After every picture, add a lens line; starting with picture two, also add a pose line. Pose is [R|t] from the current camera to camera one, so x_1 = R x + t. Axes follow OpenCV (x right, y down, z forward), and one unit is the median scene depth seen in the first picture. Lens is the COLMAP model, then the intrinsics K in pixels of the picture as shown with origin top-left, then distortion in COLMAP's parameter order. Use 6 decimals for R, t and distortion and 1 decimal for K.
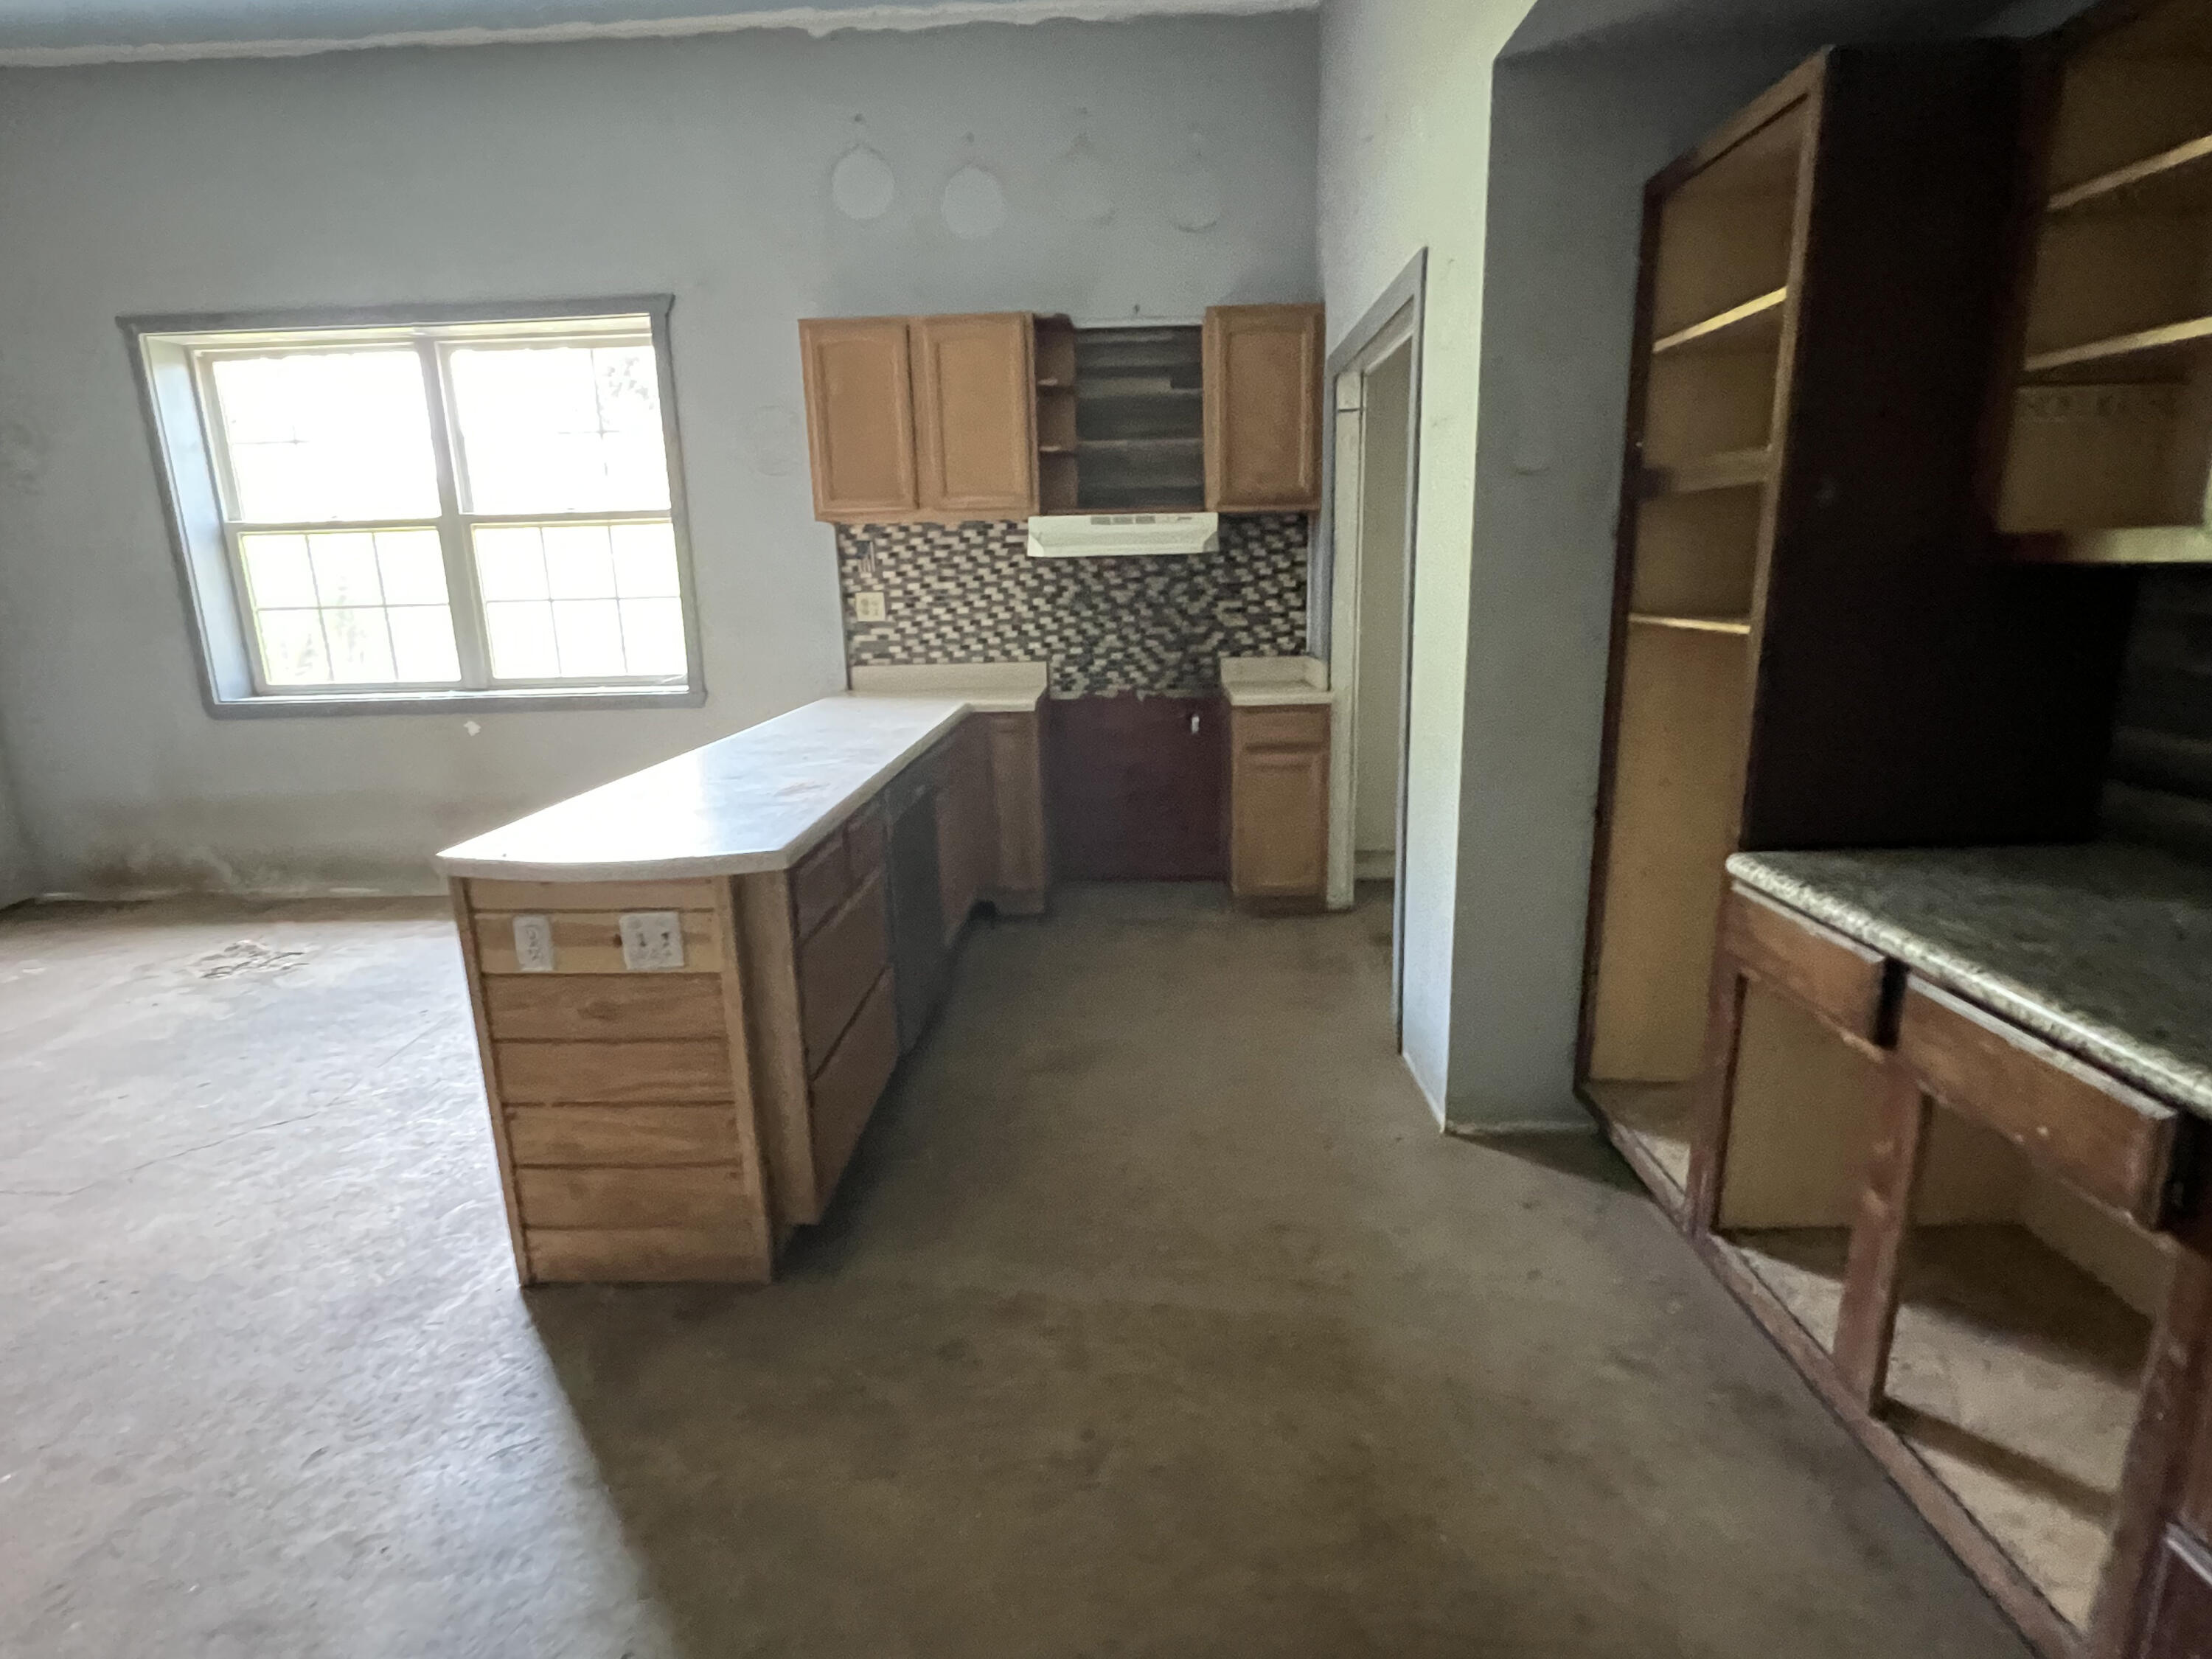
lens RADIAL K [[1104.7, 0, 1111.0], [0, 1104.7, 834.5], [0, 0, 1]] dist [0.002641, 0.000060]
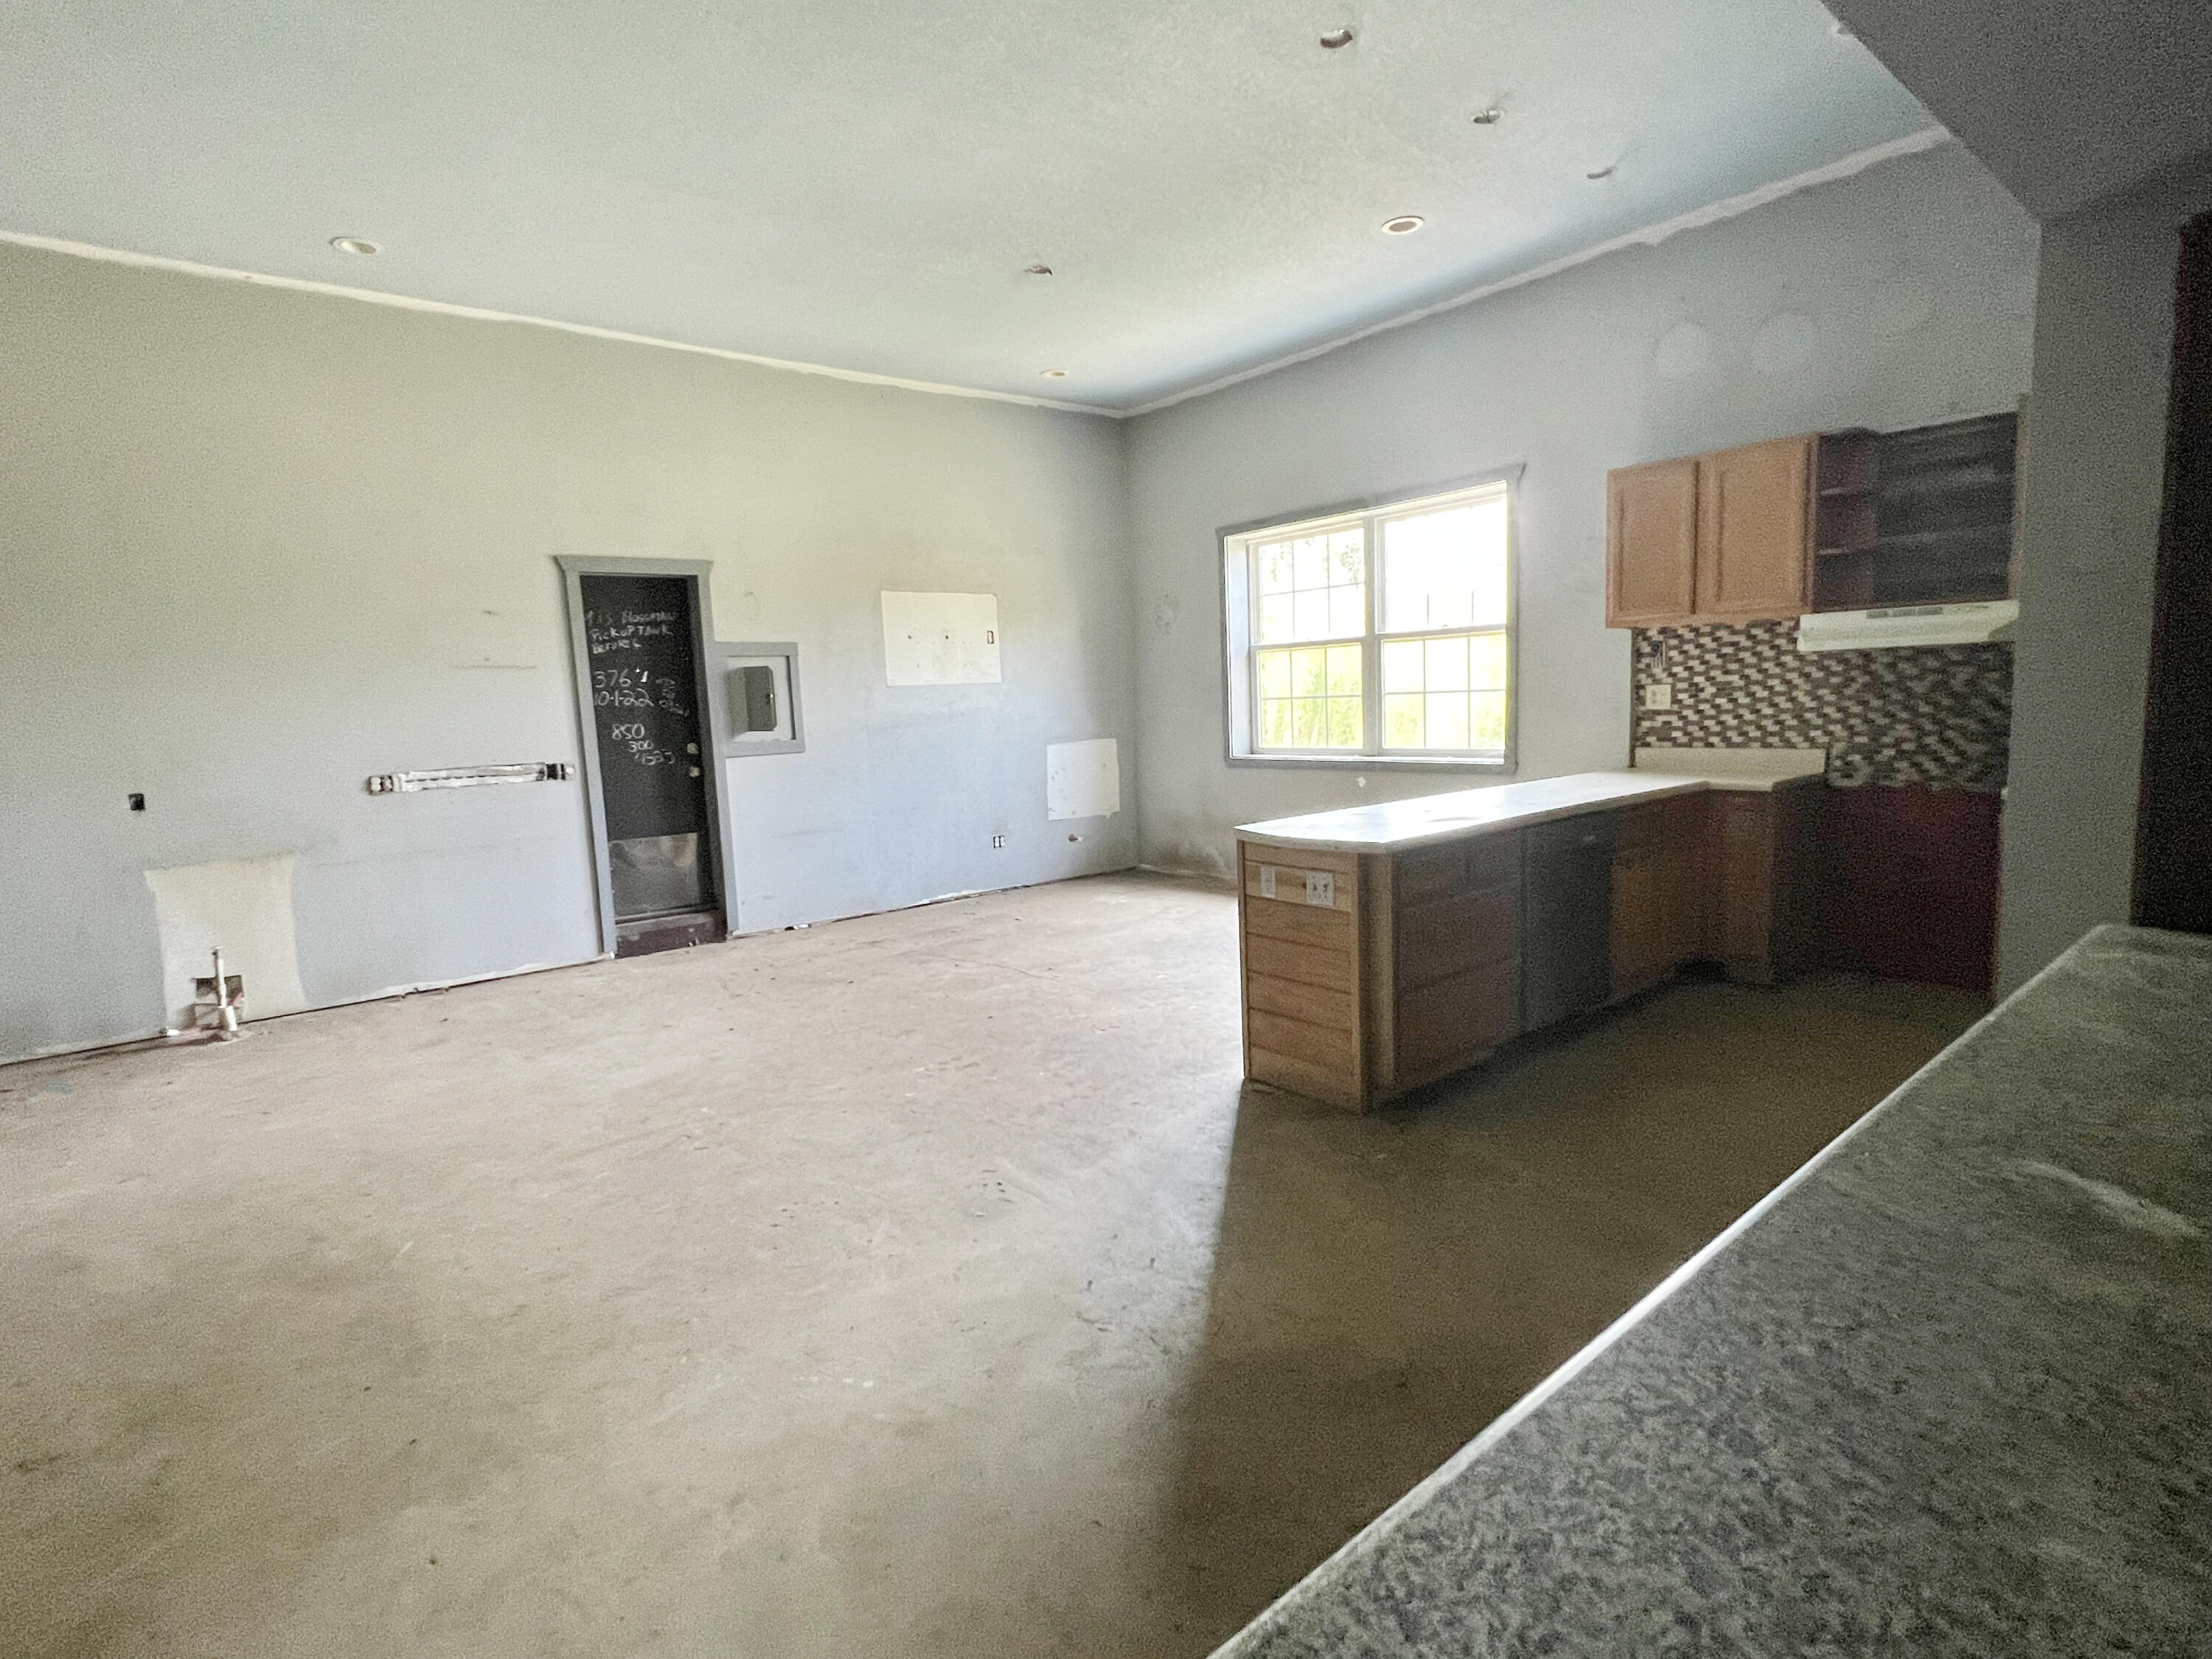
lens RADIAL K [[1104.7, 0, 1111.0], [0, 1104.7, 834.5], [0, 0, 1]] dist [0.002641, 0.000060]
pose [[0.658753, 0.092362, -0.746668, 0.285662], [-0.149896, 0.988652, -0.009952, 0.034149], [0.737276, 0.118479, 0.665122, -0.178350]]
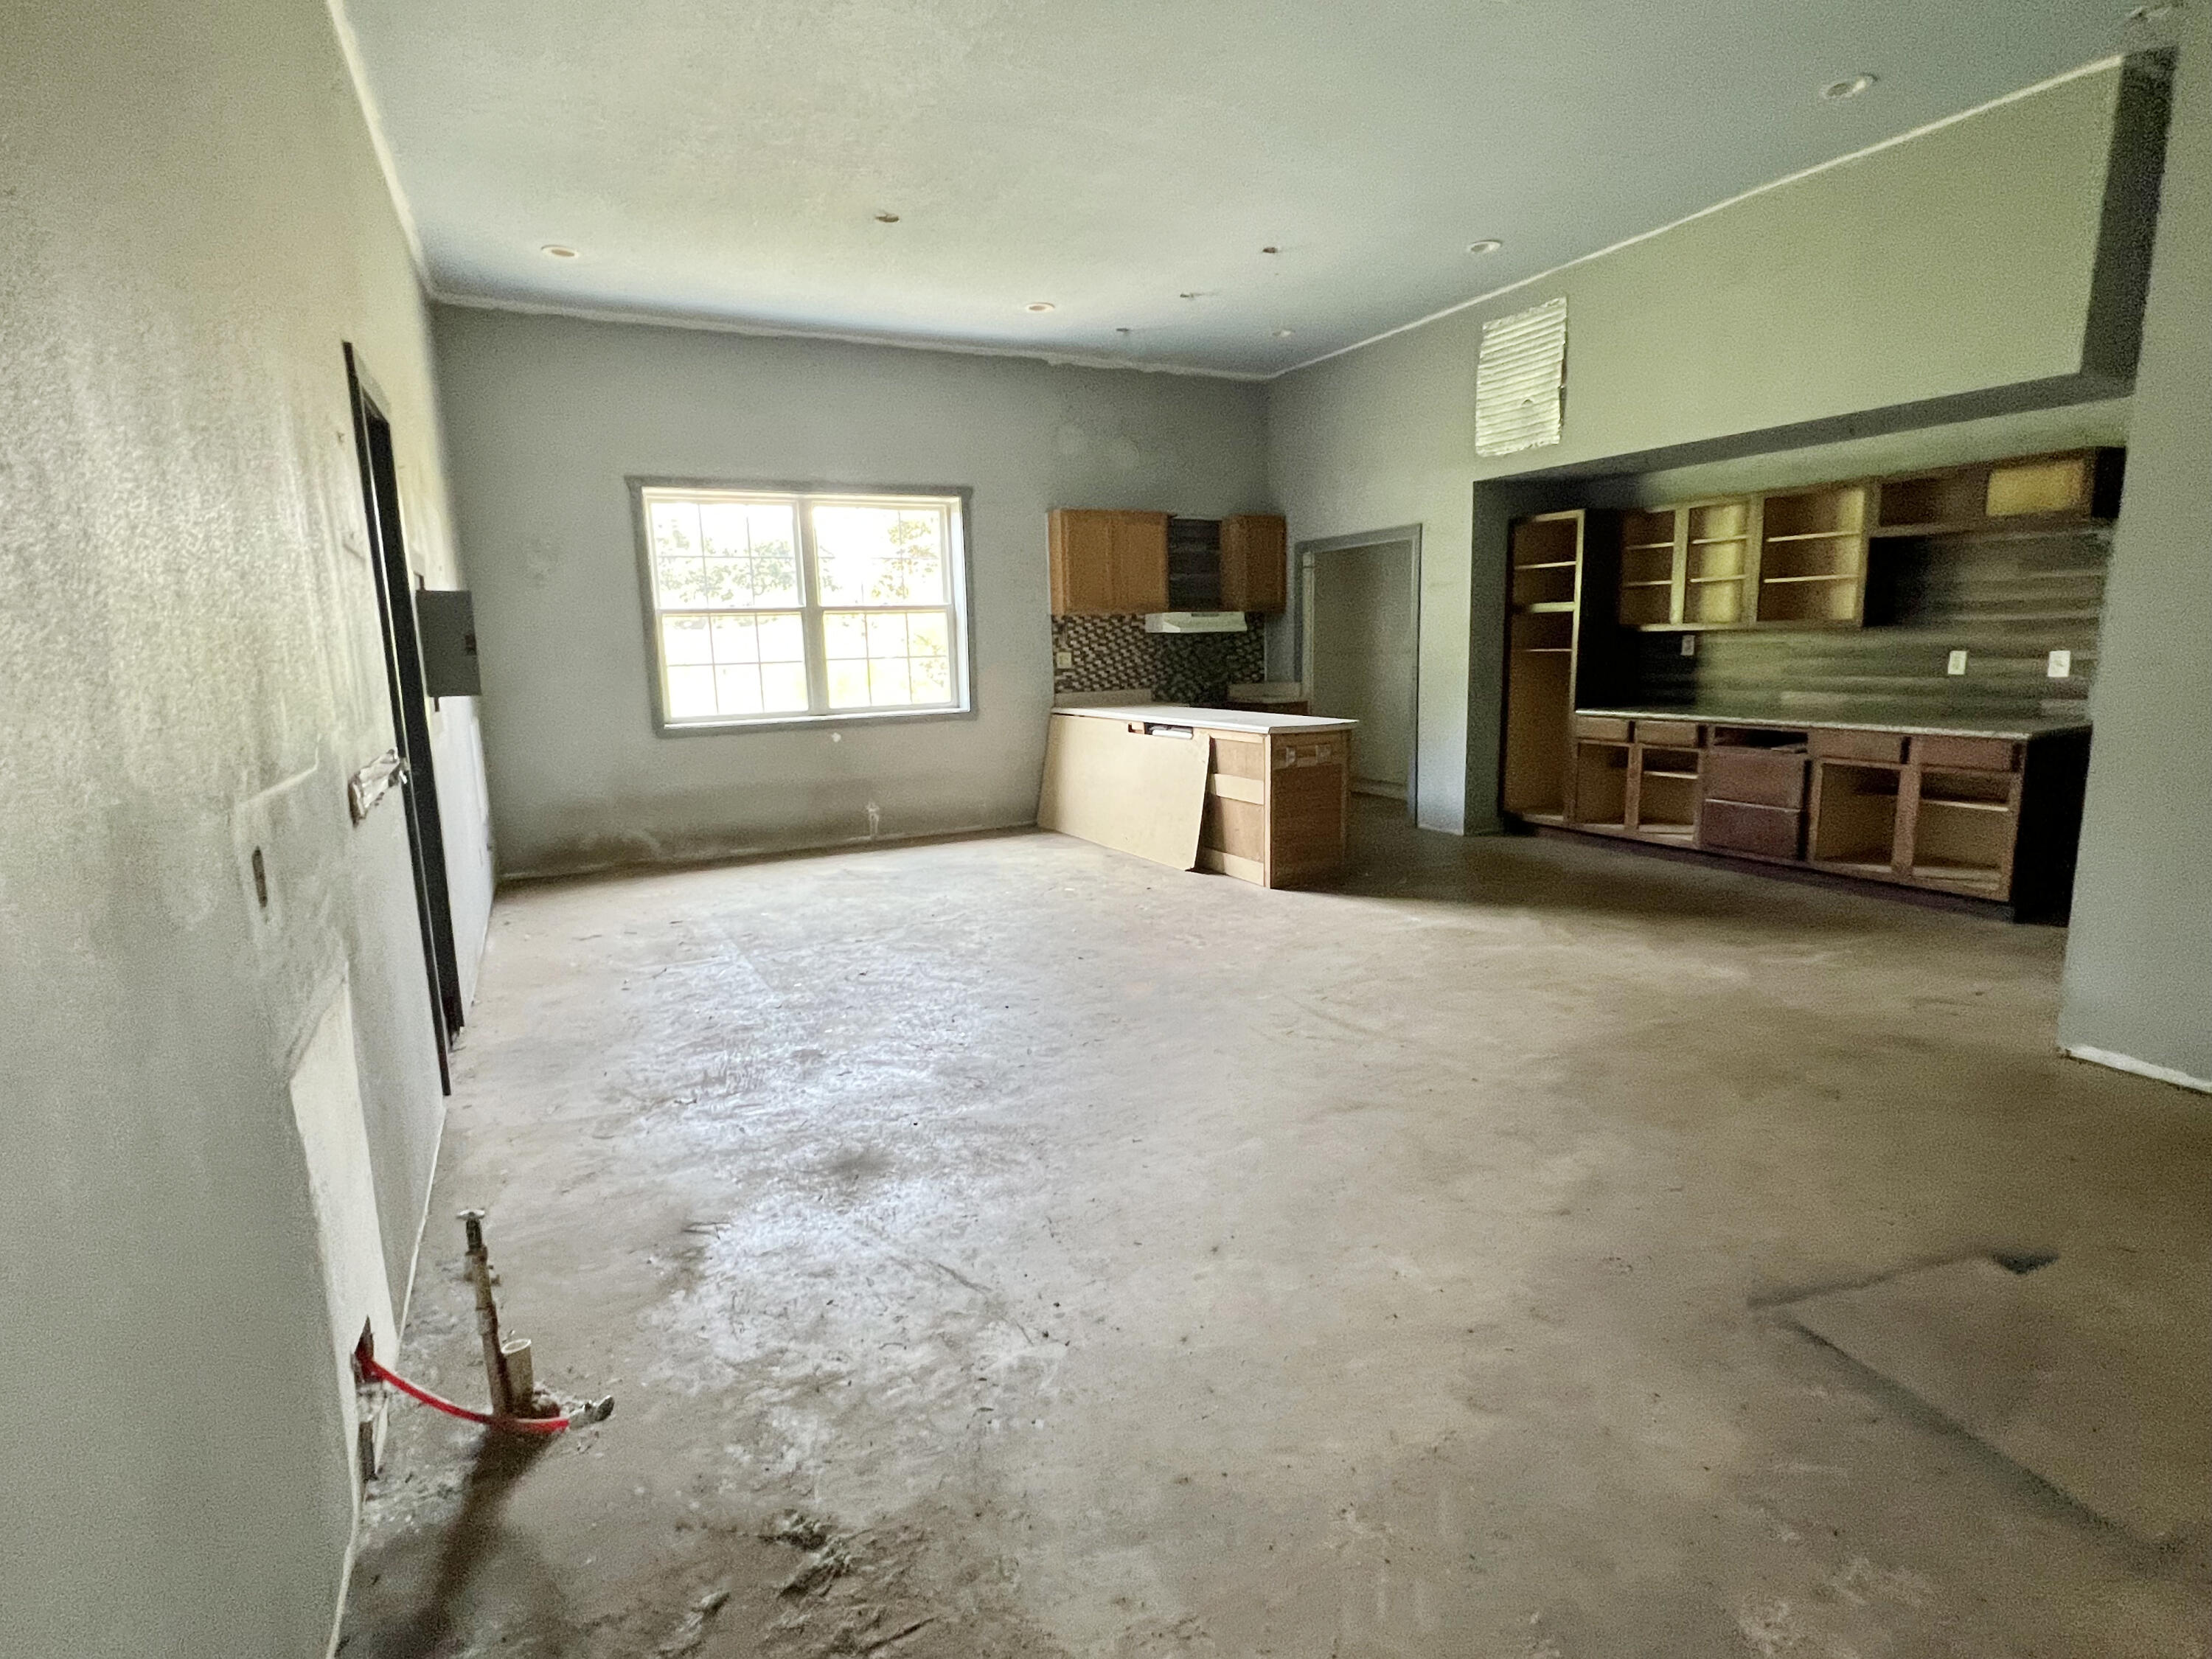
lens RADIAL K [[1104.7, 0, 1111.0], [0, 1104.7, 834.5], [0, 0, 1]] dist [0.002641, 0.000060]
pose [[0.871667, -0.083688, 0.482901, -1.051863], [0.120364, 0.991691, -0.045402, 0.166762], [-0.475089, 0.097699, 0.874497, -0.583090]]
